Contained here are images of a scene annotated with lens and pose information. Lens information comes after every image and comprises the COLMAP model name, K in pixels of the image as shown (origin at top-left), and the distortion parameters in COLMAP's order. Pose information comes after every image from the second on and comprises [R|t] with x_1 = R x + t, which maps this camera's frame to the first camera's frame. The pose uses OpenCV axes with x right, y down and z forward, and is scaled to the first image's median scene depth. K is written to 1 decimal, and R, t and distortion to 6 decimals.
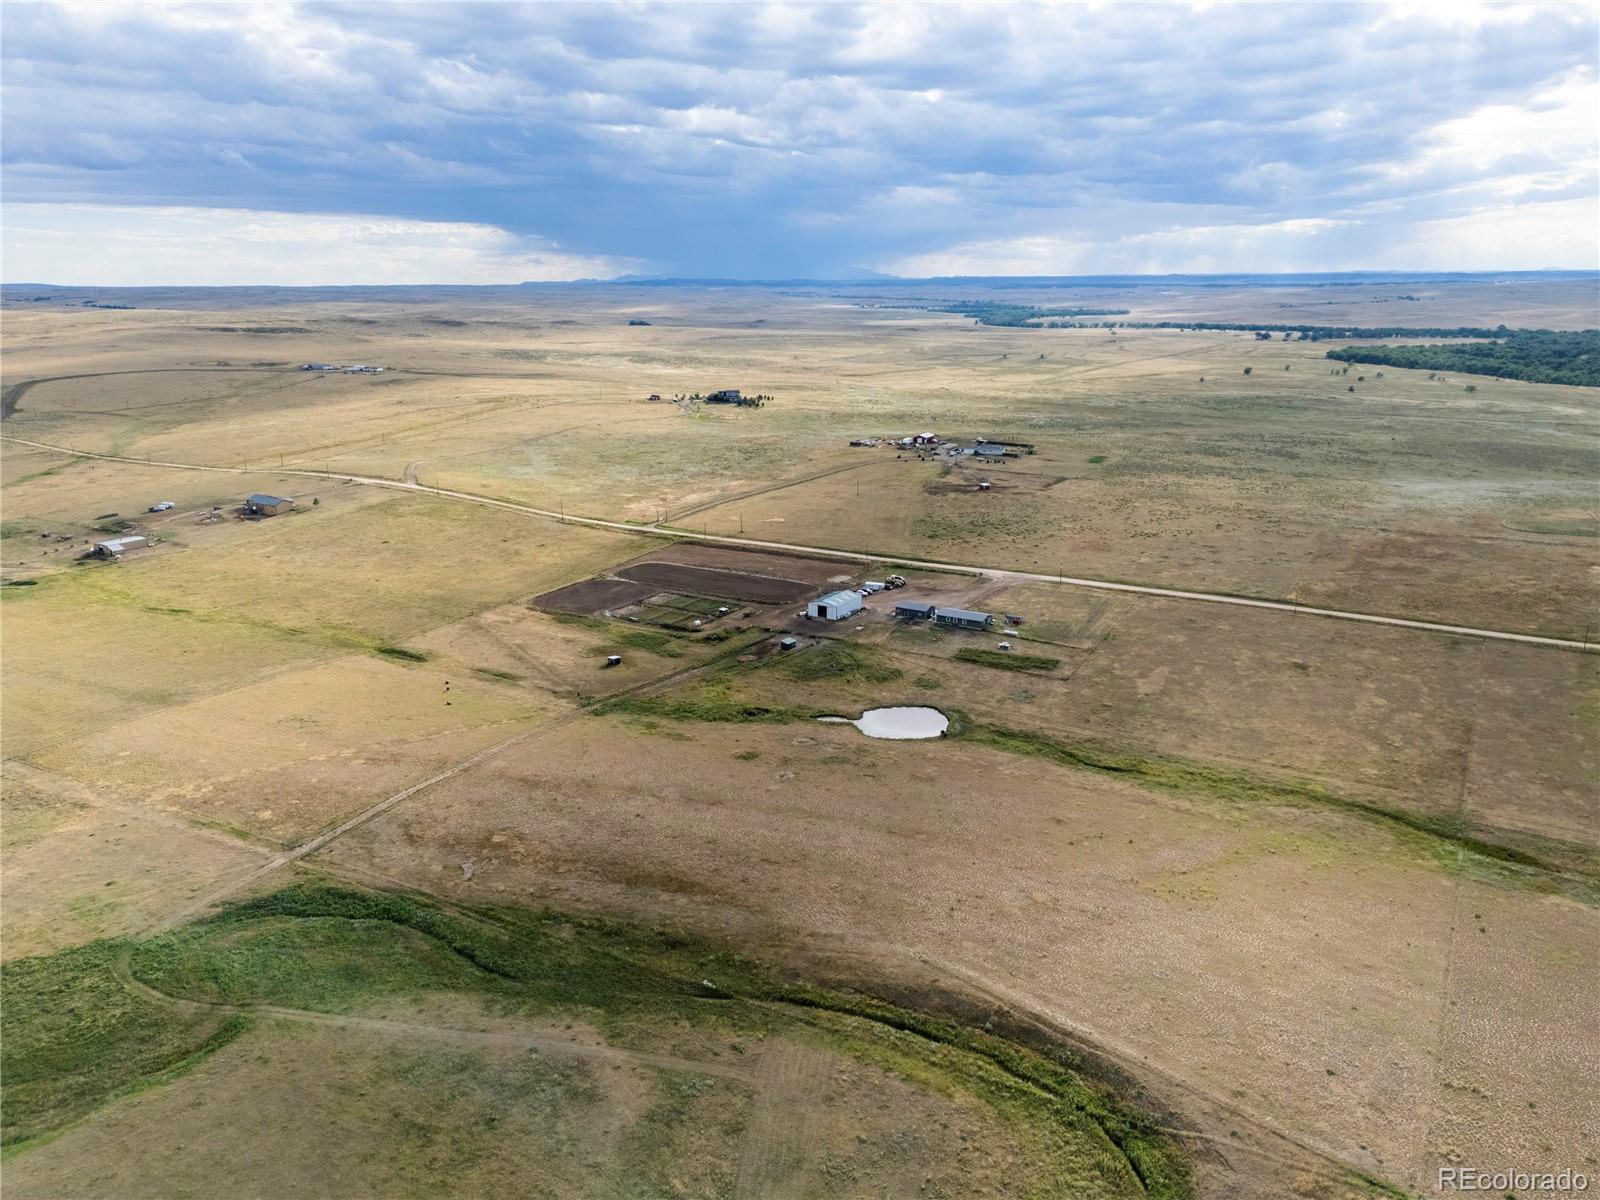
lens RADIAL K [[1228.2, 0, 791.2], [0, 1228.2, 599.7], [0, 0, 1]] dist [0.067039, -0.062360]
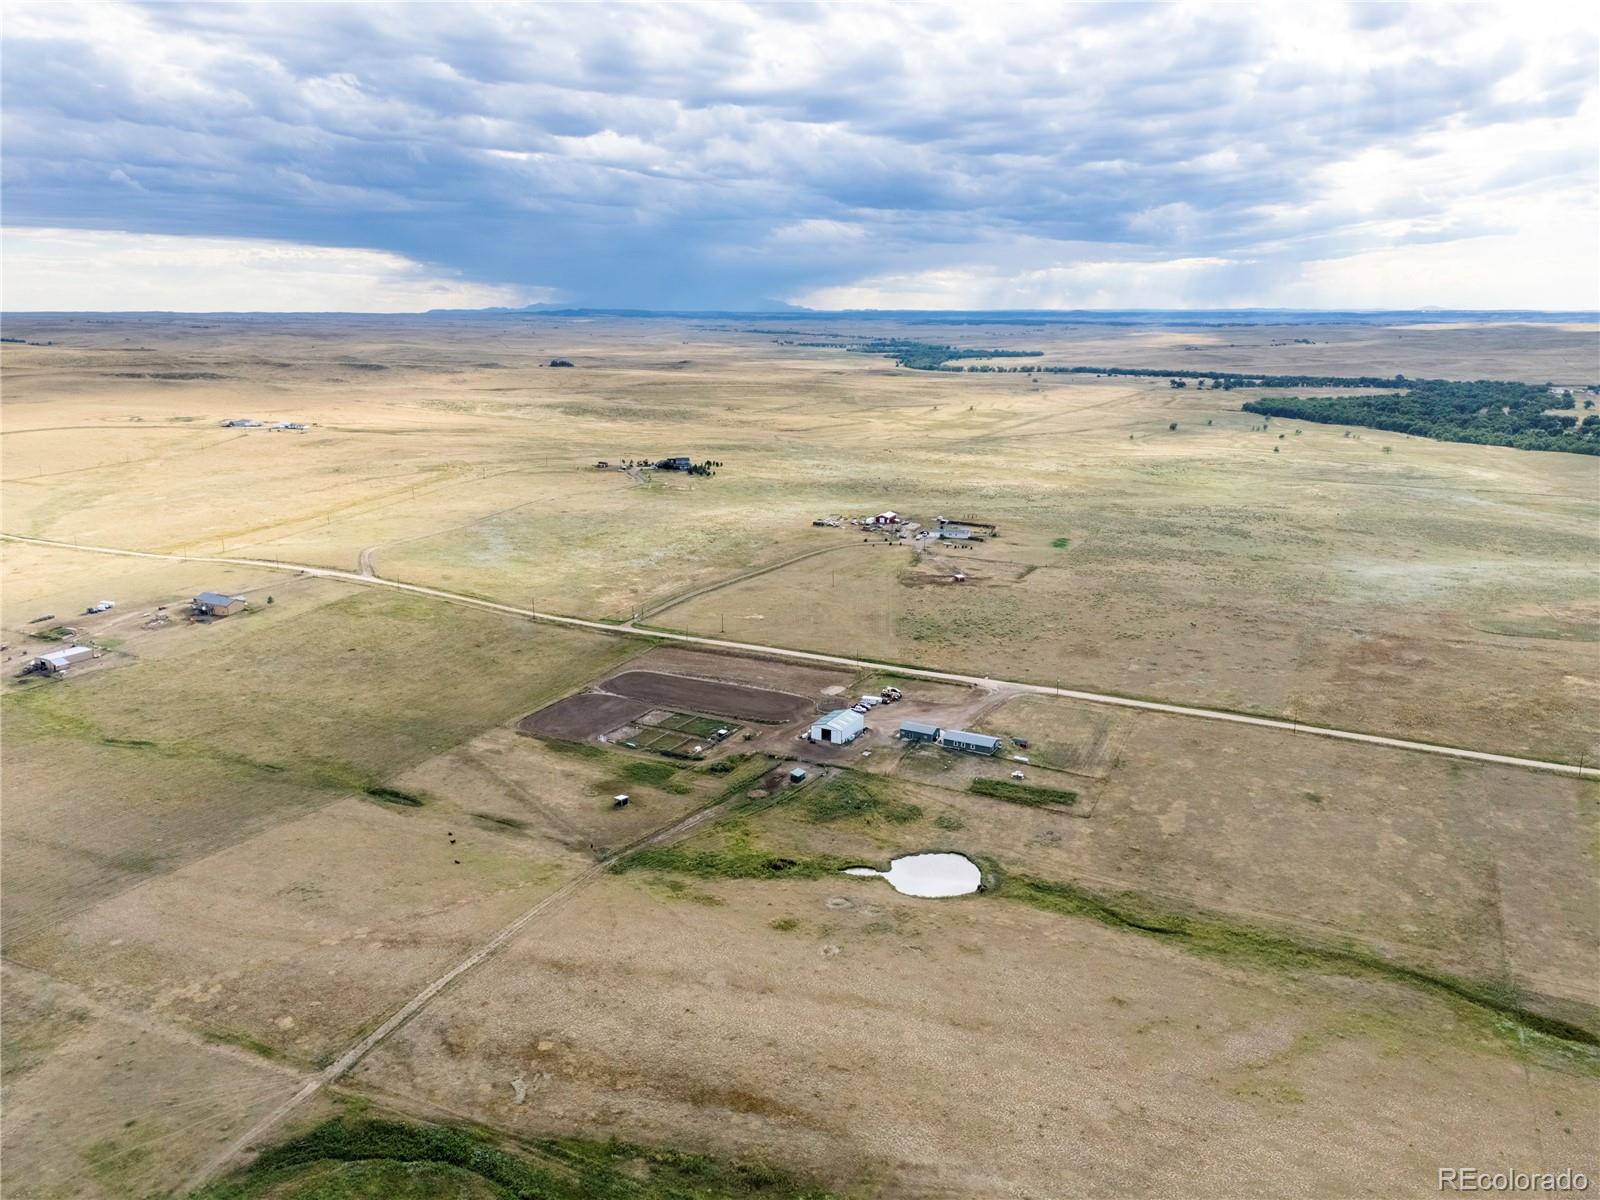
lens RADIAL K [[1228.2, 0, 794.2], [0, 1228.2, 604.9], [0, 0, 1]] dist [0.067039, -0.062360]
pose [[0.997156, -0.006918, 0.075052, -0.071576], [0.008138, 0.999840, -0.015959, -0.077527], [-0.074930, 0.016525, 0.997052, 0.023714]]
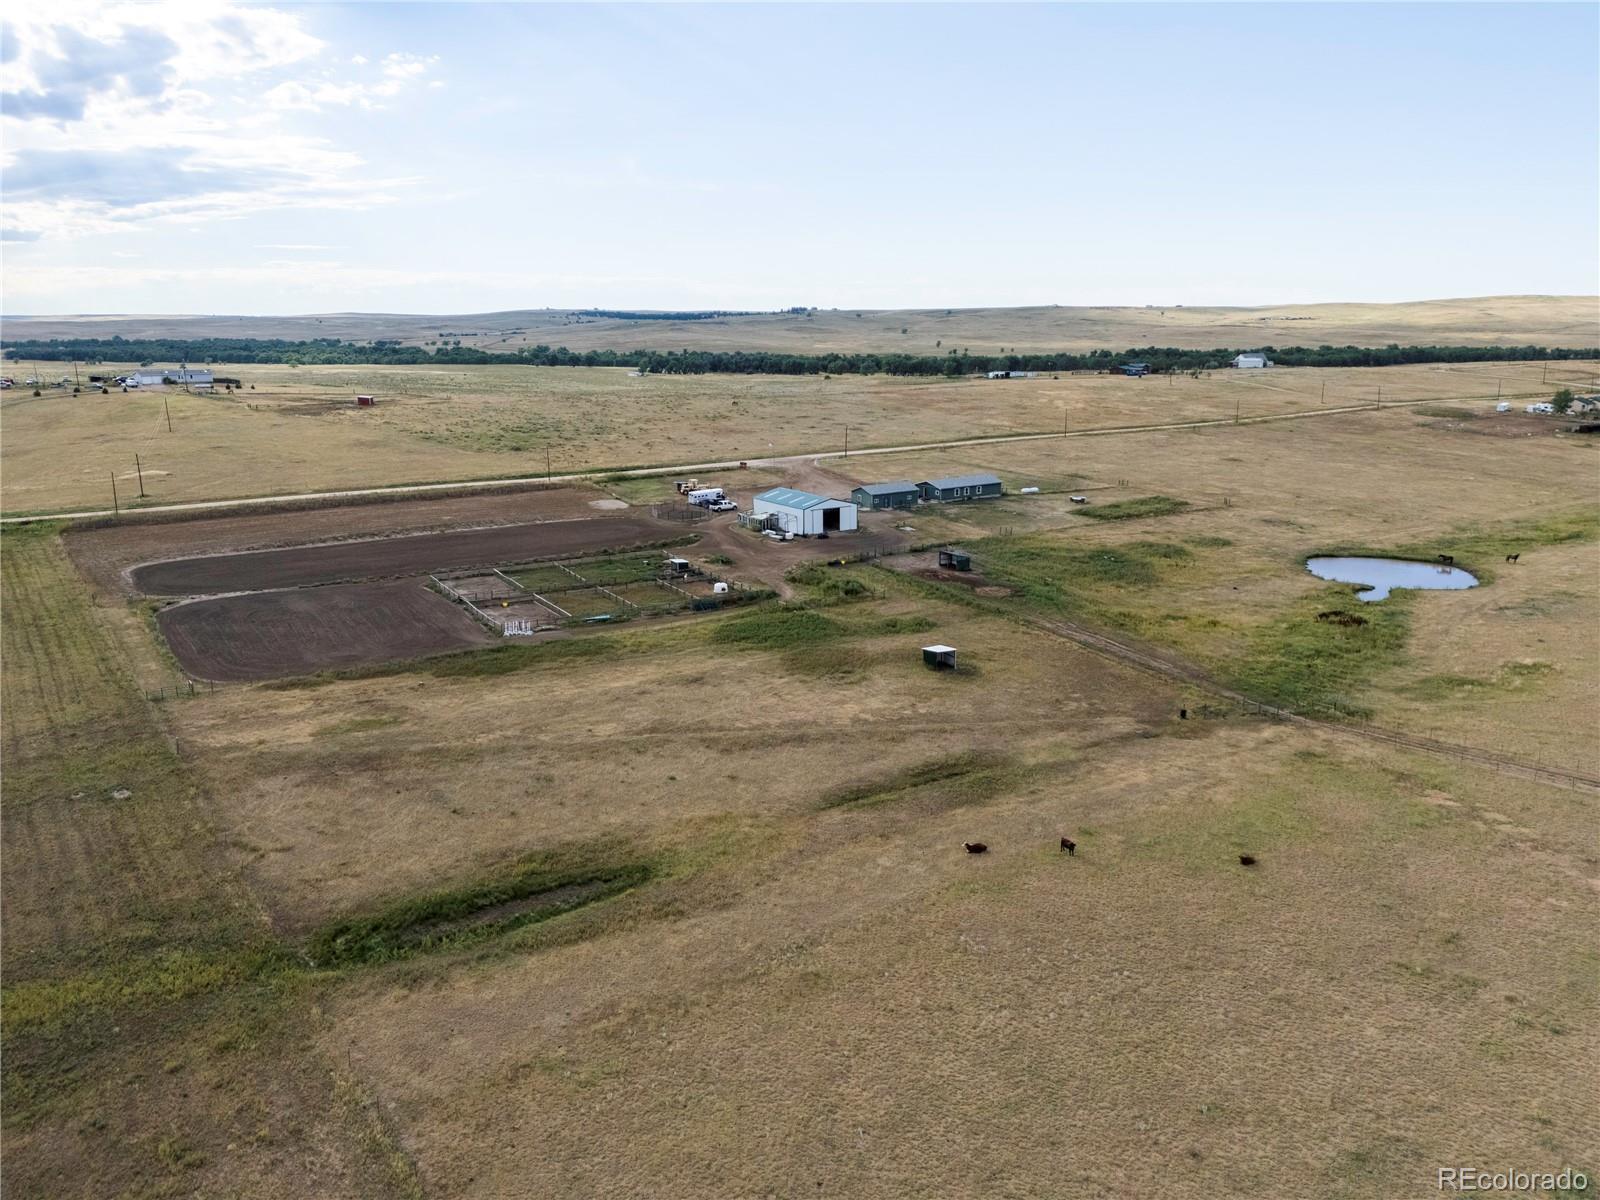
lens RADIAL K [[1228.2, 0, 801.5], [0, 1228.2, 603.2], [0, 0, 1]] dist [0.067039, -0.062360]
pose [[0.394748, -0.196234, 0.897589, -0.429039], [0.245348, 0.963964, 0.102845, -0.012180], [-0.885426, 0.179624, 0.428669, 0.776934]]
